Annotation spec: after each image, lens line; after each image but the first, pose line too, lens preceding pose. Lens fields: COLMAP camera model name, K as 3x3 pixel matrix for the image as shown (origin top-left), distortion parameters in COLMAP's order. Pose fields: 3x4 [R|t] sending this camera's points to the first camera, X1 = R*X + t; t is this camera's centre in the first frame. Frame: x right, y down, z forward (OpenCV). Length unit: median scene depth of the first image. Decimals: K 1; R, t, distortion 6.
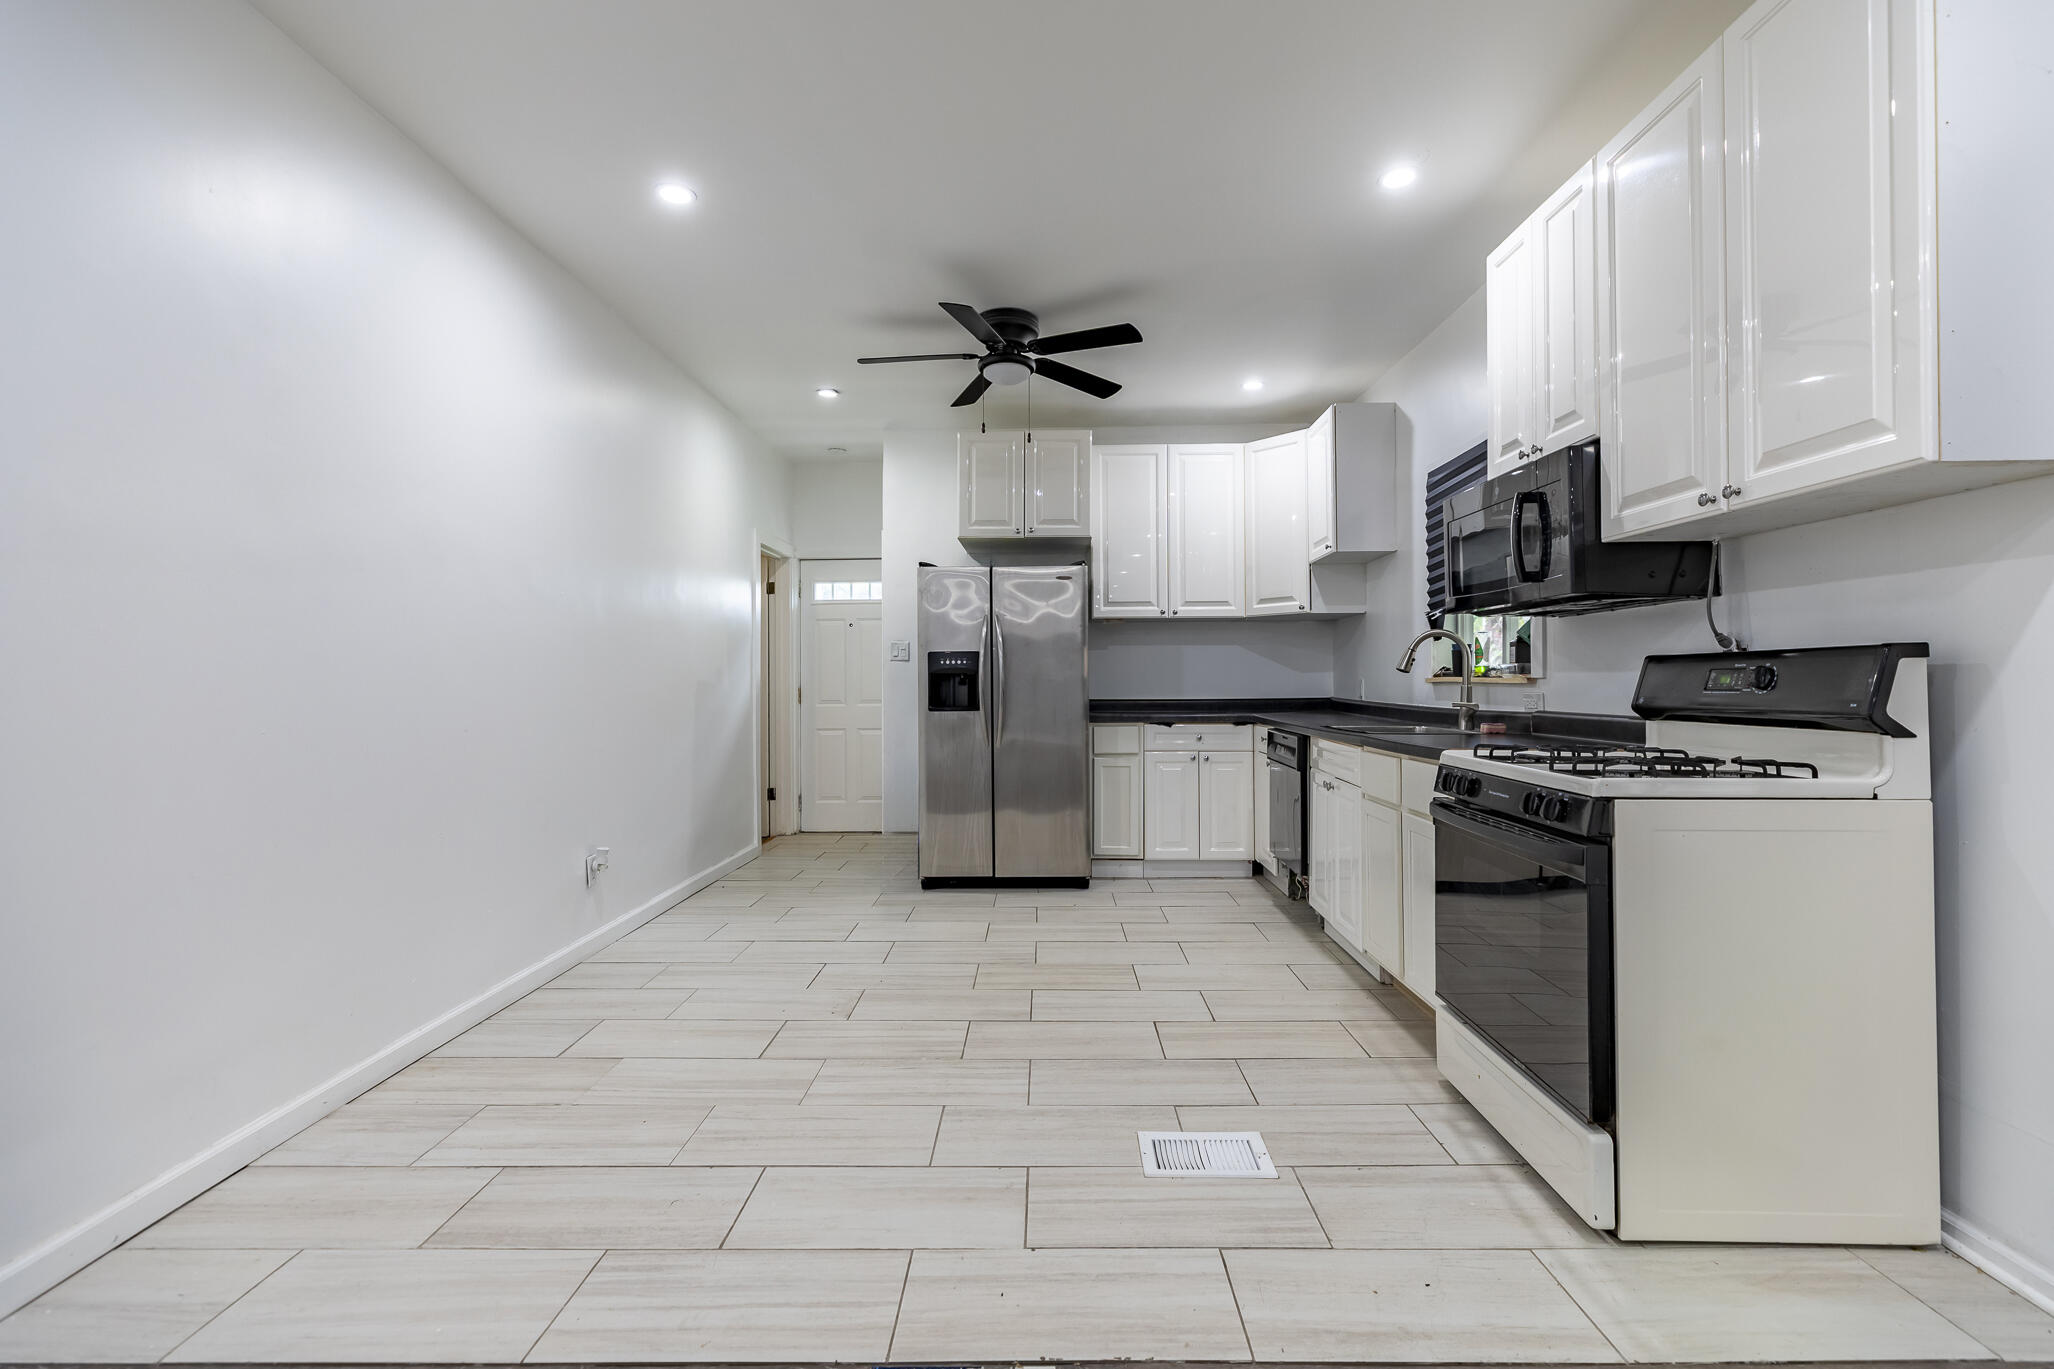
lens RADIAL K [[938.3, 0, 1029.5], [0, 938.3, 680.1], [0, 0, 1]] dist [0.000974, 0.000028]
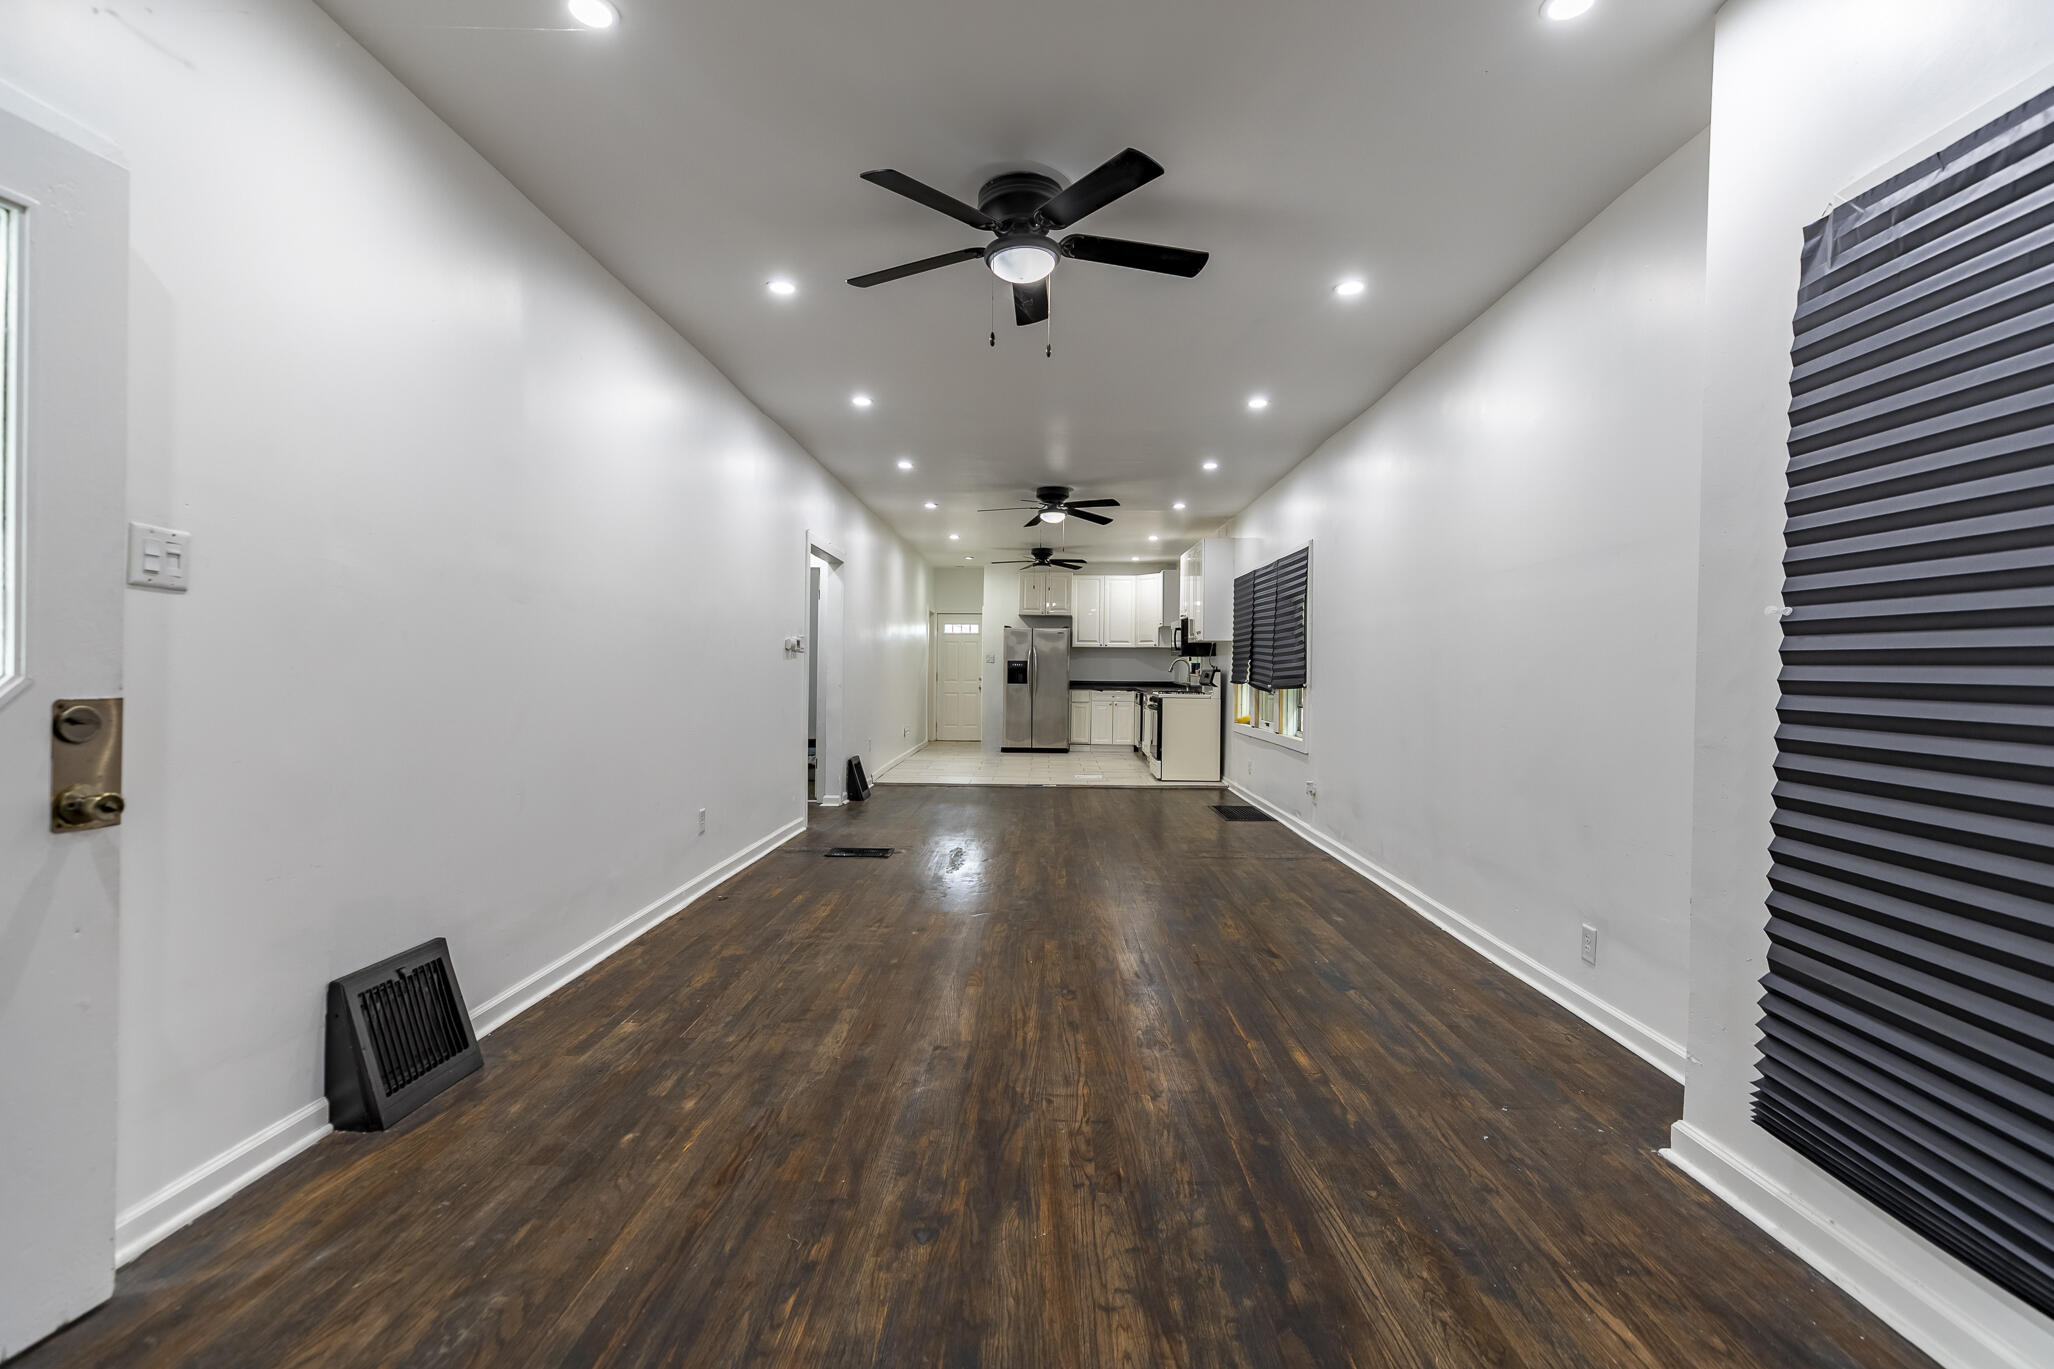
lens RADIAL K [[938.3, 0, 1026.0], [0, 938.3, 674.8], [0, 0, 1]] dist [0.000974, 0.000028]
pose [[0.999848, 0.017364, -0.001766, -0.049347], [-0.017349, 0.999817, 0.008033, -0.011781], [0.001905, -0.008001, 0.999966, -1.514060]]
